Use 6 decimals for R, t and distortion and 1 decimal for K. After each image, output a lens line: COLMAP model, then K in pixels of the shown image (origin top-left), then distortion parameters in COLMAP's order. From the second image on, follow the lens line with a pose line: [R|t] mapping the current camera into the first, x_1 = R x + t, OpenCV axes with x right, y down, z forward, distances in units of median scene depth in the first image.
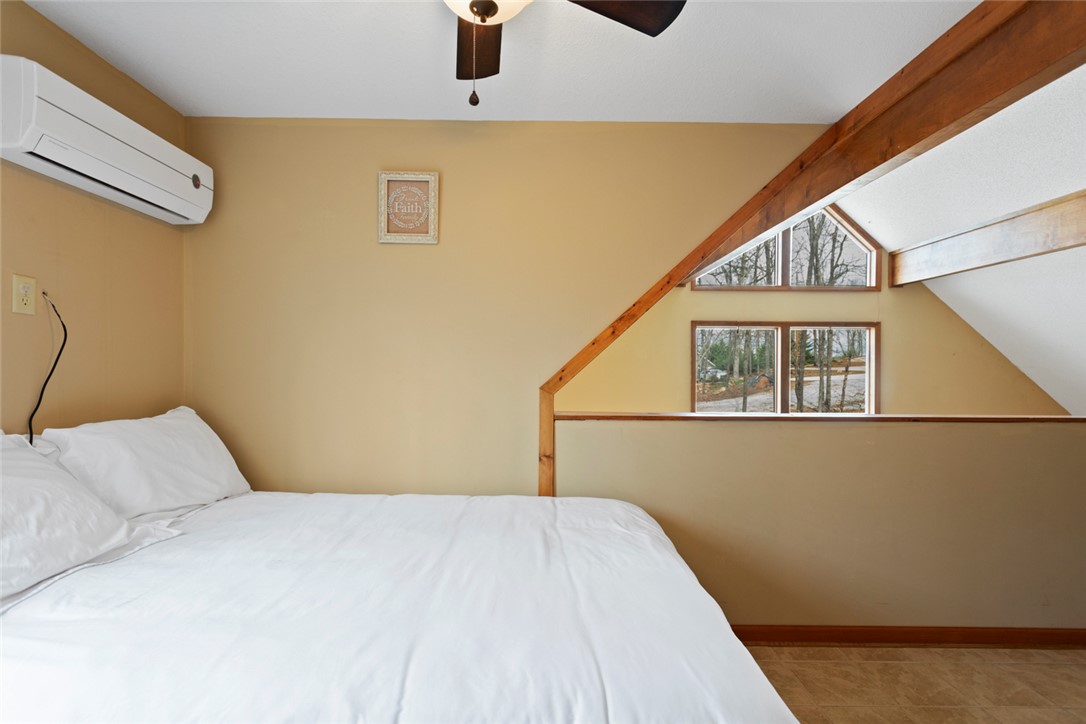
lens RADIAL K [[532.2, 0, 543.2], [0, 532.2, 359.9], [0, 0, 1]] dist [0.004280, 0.000117]
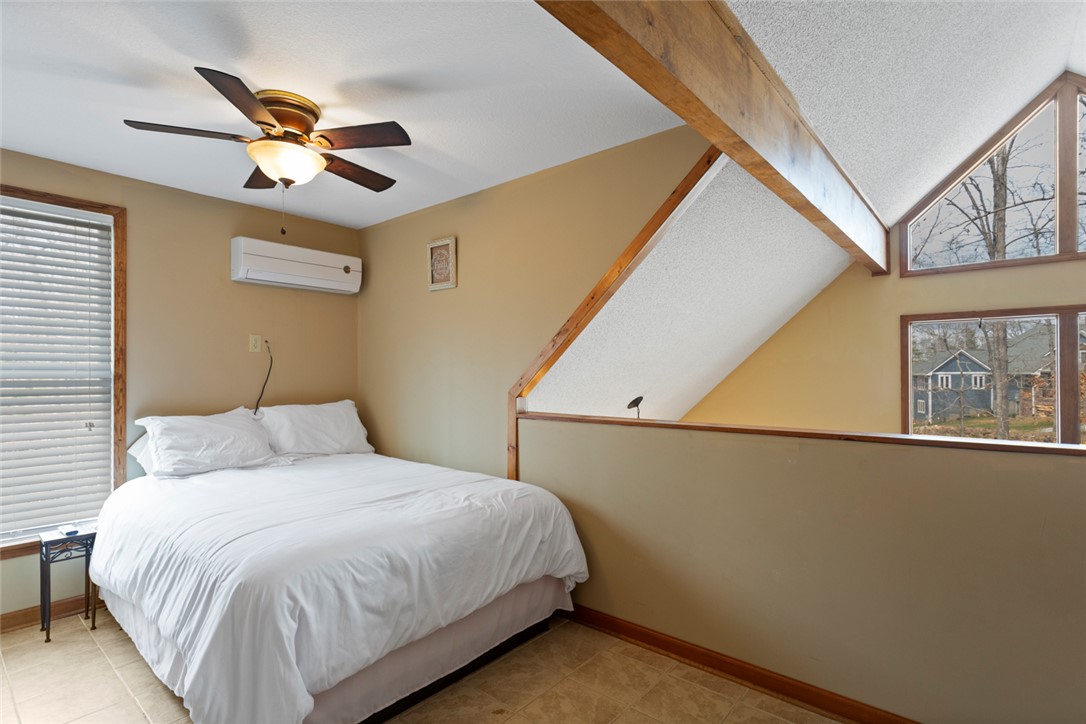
lens RADIAL K [[532.2, 0, 544.3], [0, 532.2, 368.4], [0, 0, 1]] dist [0.004280, 0.000117]
pose [[0.760031, -0.017607, -0.649648, 0.876954], [0.011274, 0.999840, -0.013908, 0.014193], [0.649789, 0.003247, 0.760108, 0.100914]]
